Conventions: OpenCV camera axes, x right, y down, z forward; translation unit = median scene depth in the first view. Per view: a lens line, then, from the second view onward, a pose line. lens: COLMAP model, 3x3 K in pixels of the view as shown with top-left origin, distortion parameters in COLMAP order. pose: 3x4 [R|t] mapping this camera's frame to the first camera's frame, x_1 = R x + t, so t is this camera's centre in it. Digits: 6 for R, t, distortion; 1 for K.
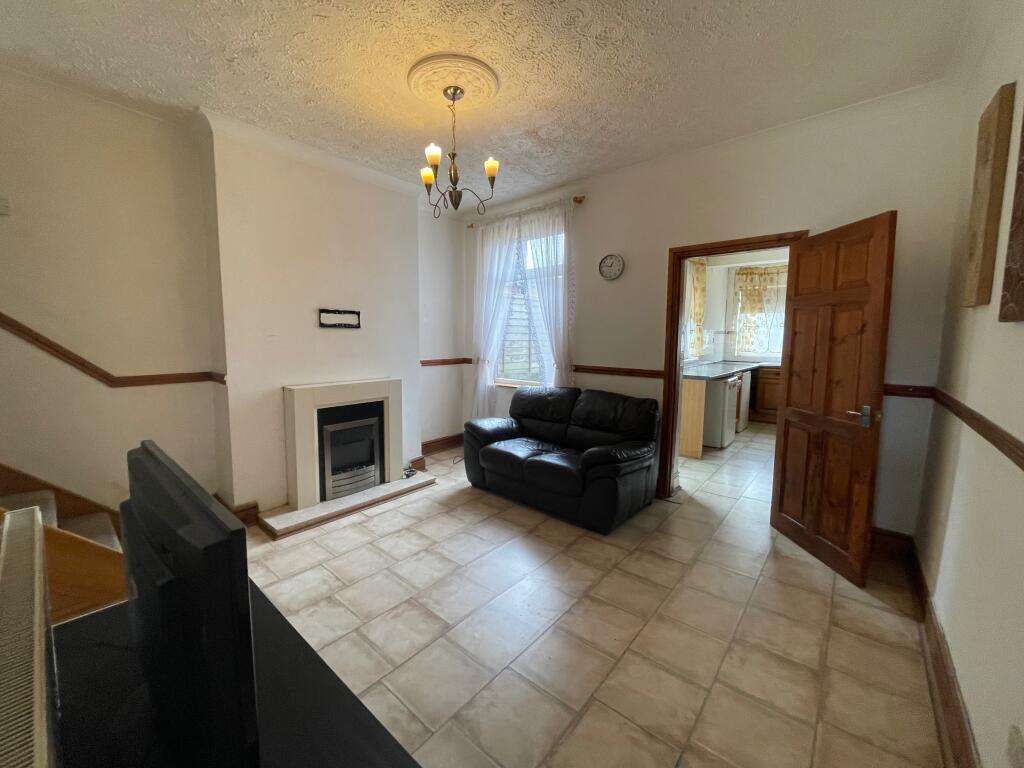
lens RADIAL K [[421.1, 0, 484.9], [0, 421.1, 375.7], [0, 0, 1]] dist [-0.002144, -0.000389]
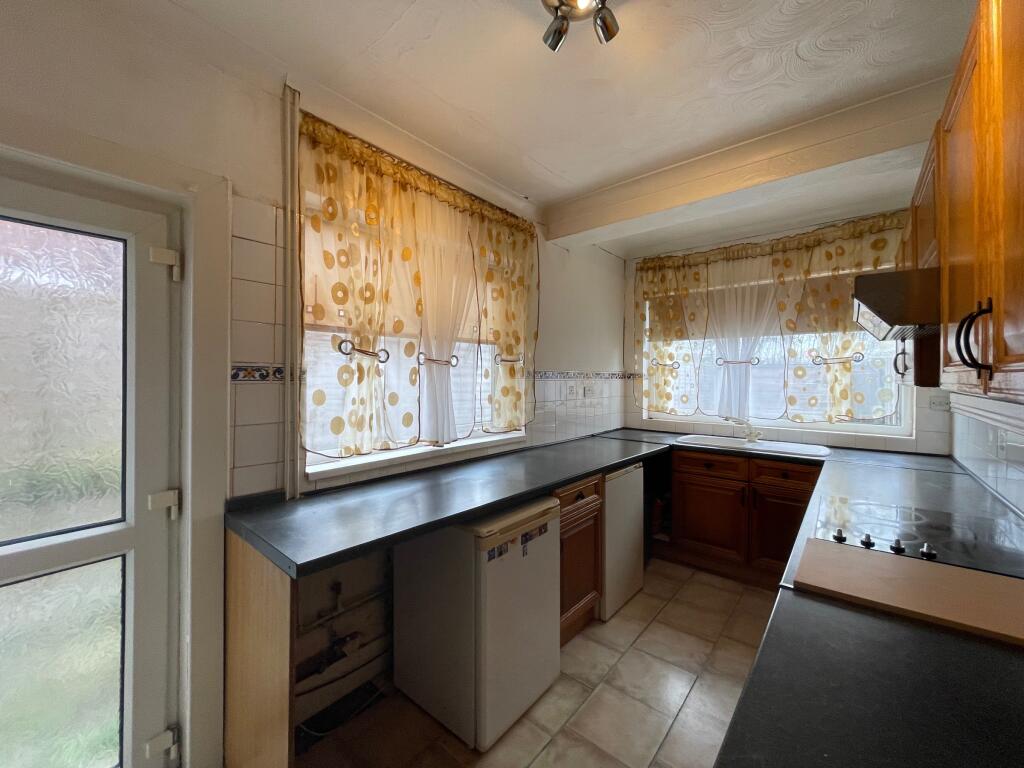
lens RADIAL K [[421.1, 0, 475.5], [0, 421.1, 371.5], [0, 0, 1]] dist [-0.002144, -0.000389]
pose [[0.999817, 0.001910, -0.019033, 0.405290], [-0.003908, 0.994414, -0.105479, -0.052557], [0.018725, 0.105534, 0.994239, 0.472445]]
